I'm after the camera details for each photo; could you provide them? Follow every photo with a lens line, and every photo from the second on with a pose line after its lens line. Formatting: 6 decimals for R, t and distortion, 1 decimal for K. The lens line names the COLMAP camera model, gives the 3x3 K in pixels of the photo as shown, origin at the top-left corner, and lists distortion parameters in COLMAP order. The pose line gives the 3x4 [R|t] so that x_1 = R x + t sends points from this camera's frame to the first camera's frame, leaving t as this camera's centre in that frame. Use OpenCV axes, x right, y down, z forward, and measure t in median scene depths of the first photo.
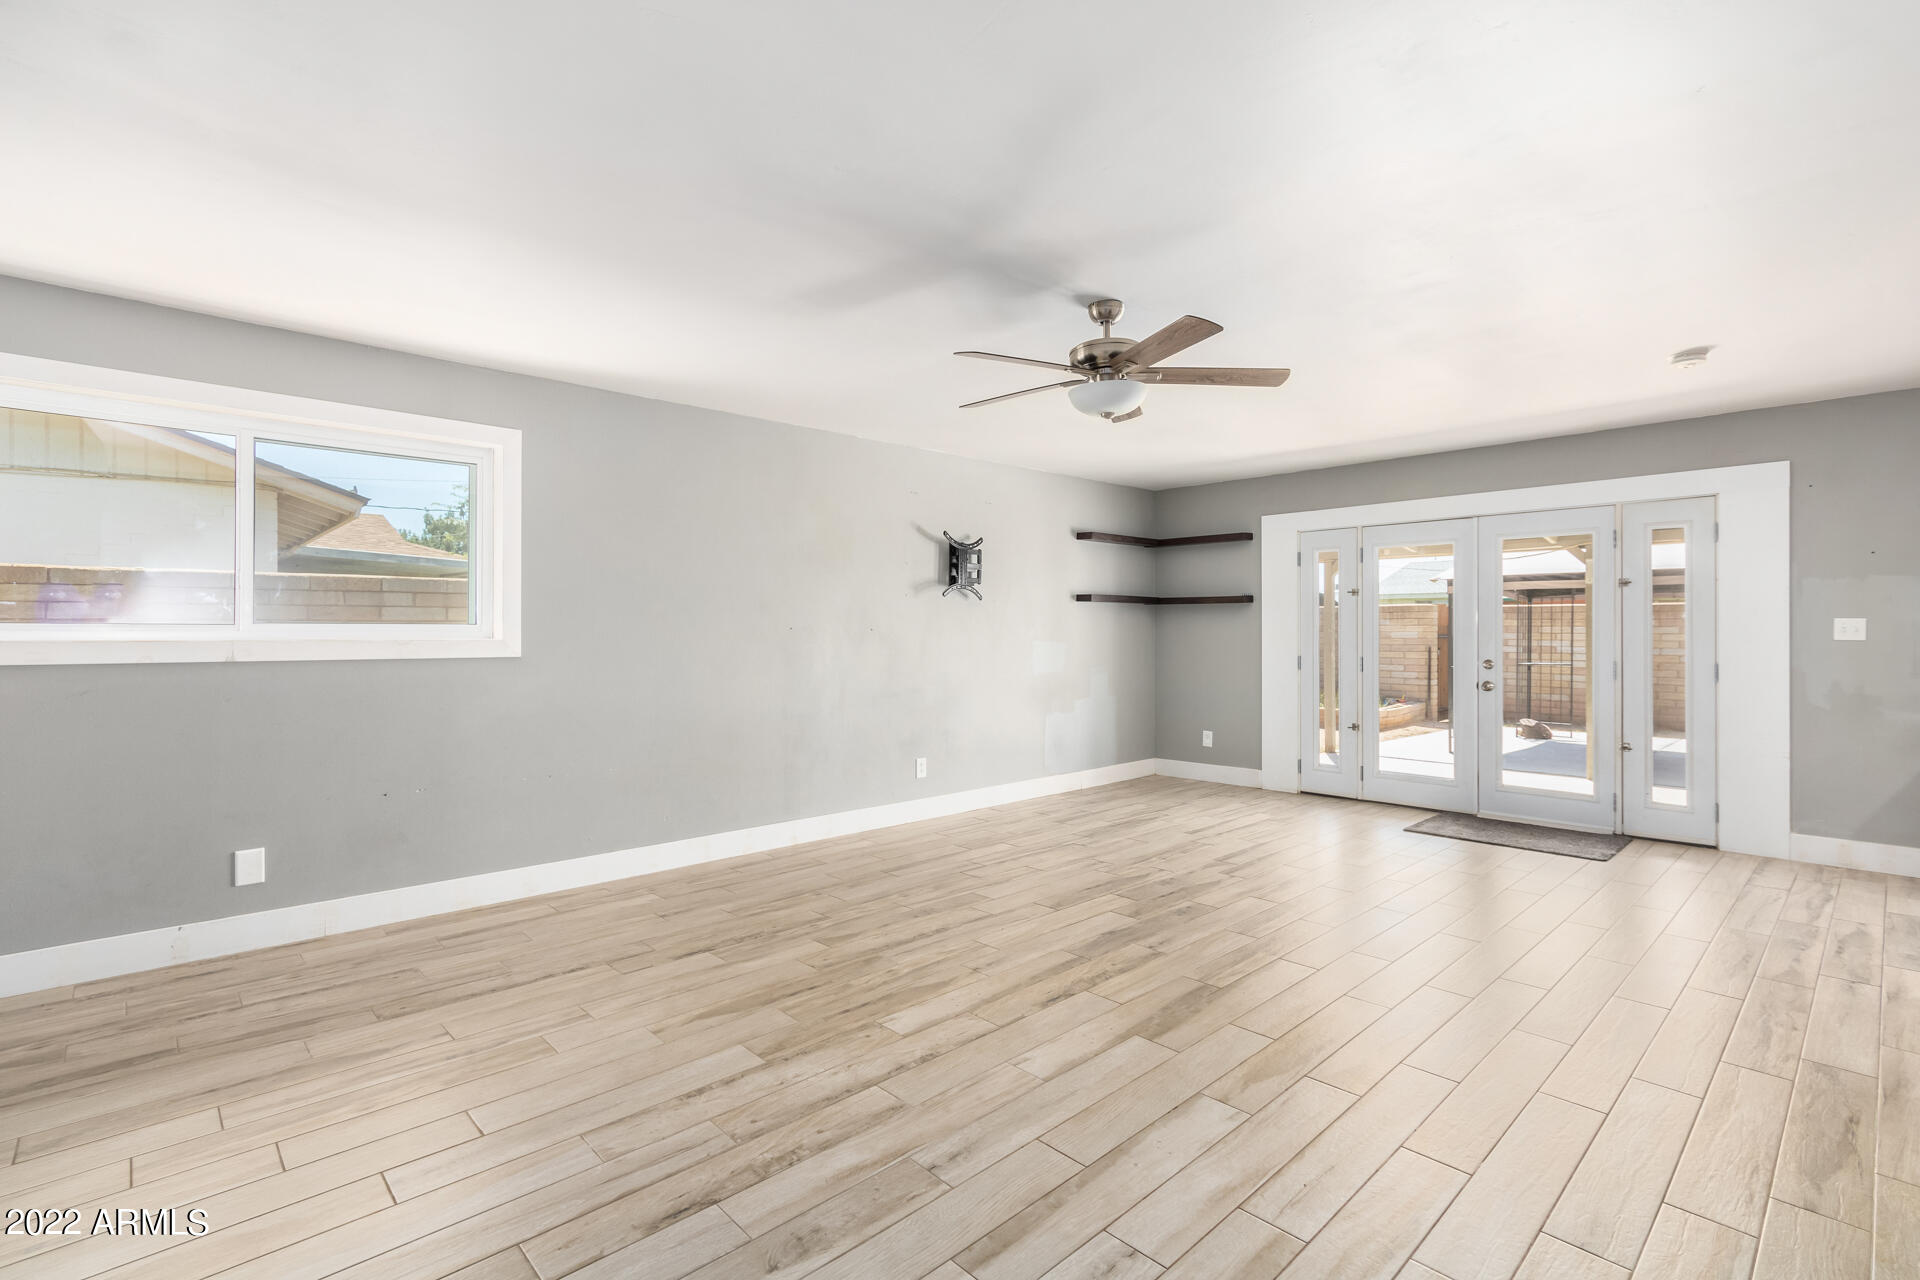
lens RADIAL K [[877.4, 0, 951.2], [0, 877.4, 626.6], [0, 0, 1]] dist [0.003910, 0.000069]
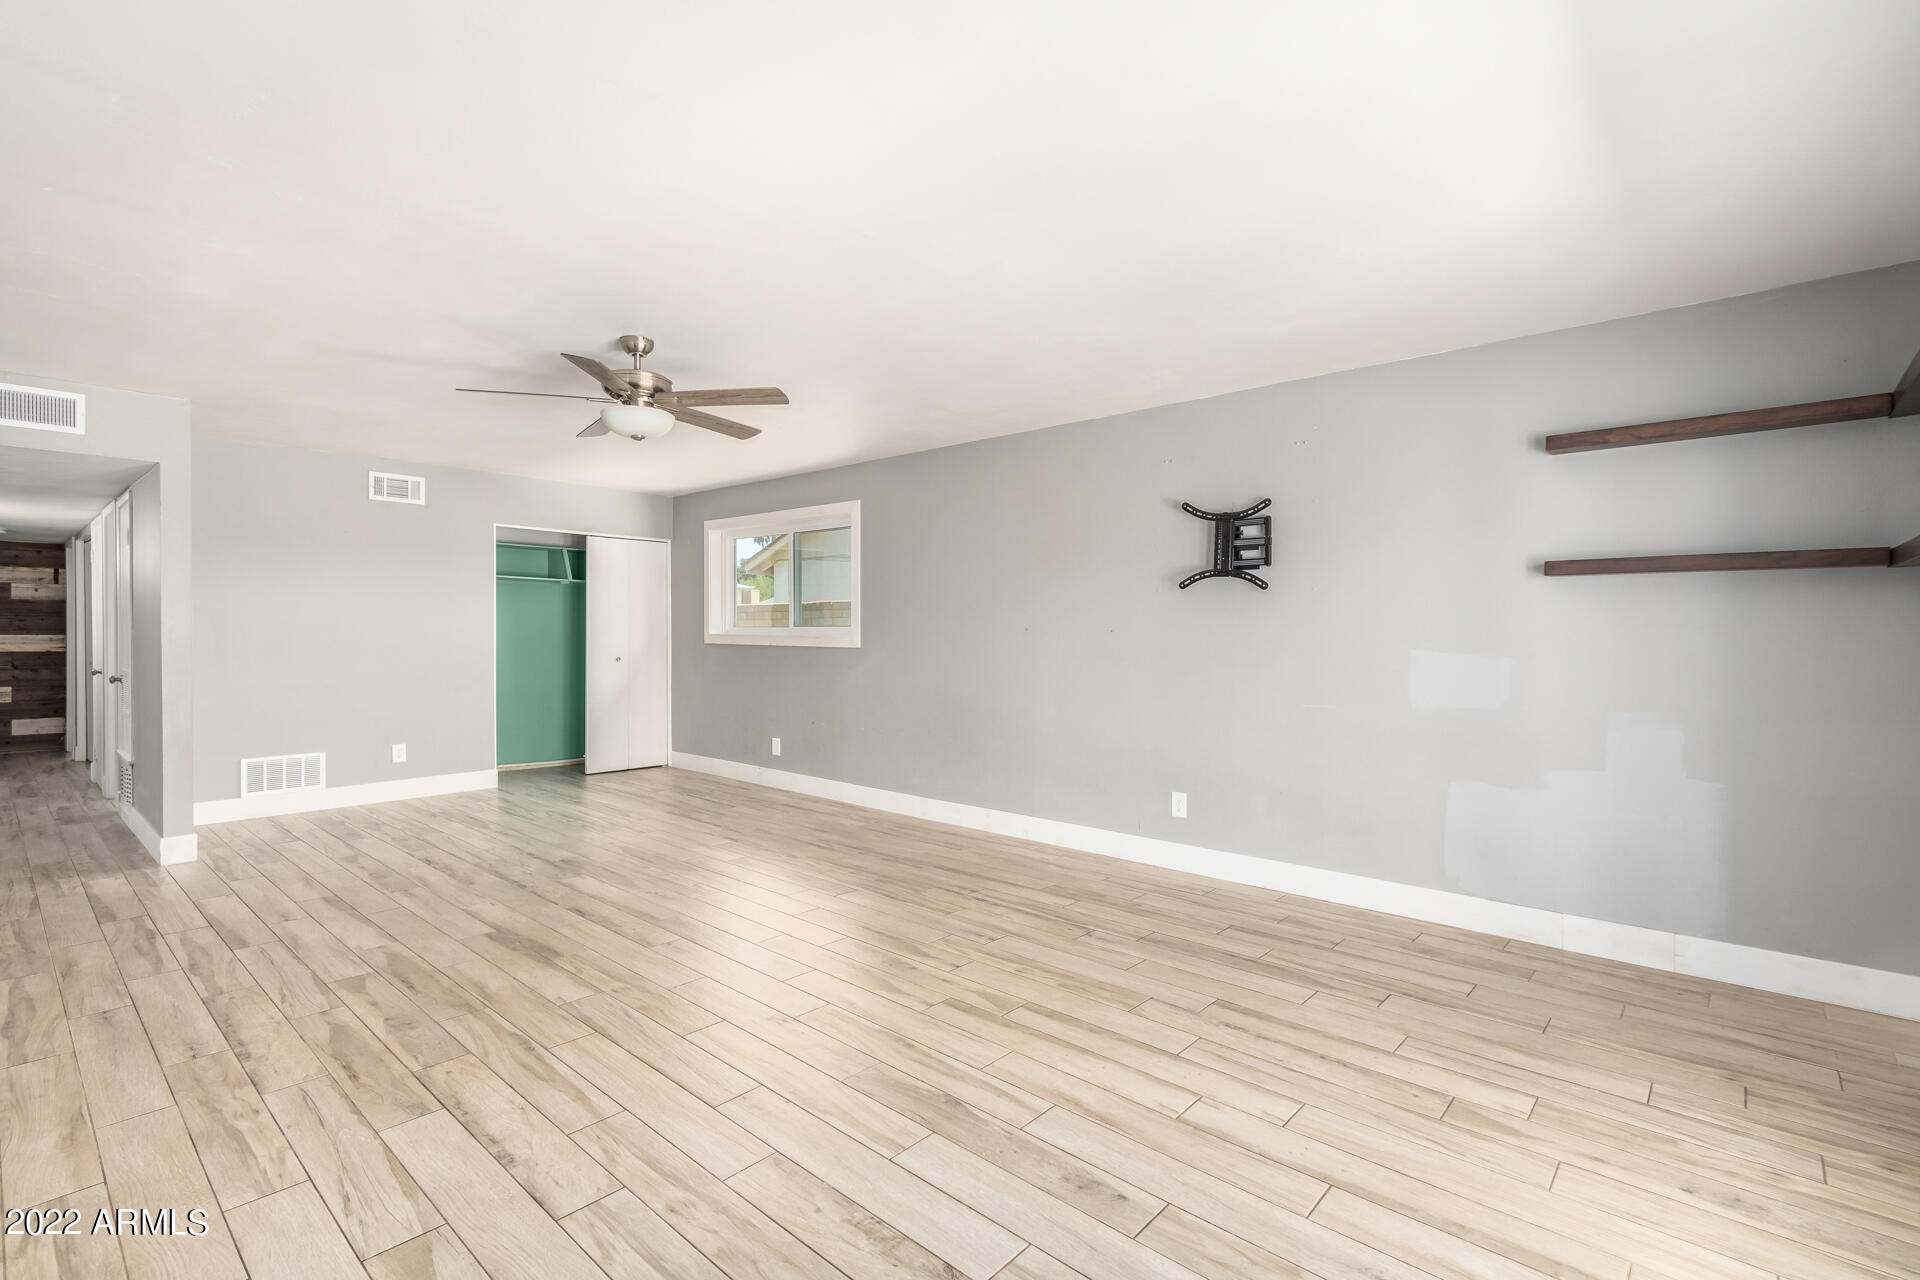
lens RADIAL K [[877.4, 0, 951.2], [0, 877.4, 626.6], [0, 0, 1]] dist [0.003910, 0.000069]
pose [[0.086273, -0.003332, -0.996266, 1.265734], [0.000998, 0.999994, -0.003258, 0.002853], [0.996271, -0.000713, 0.086276, 1.237006]]
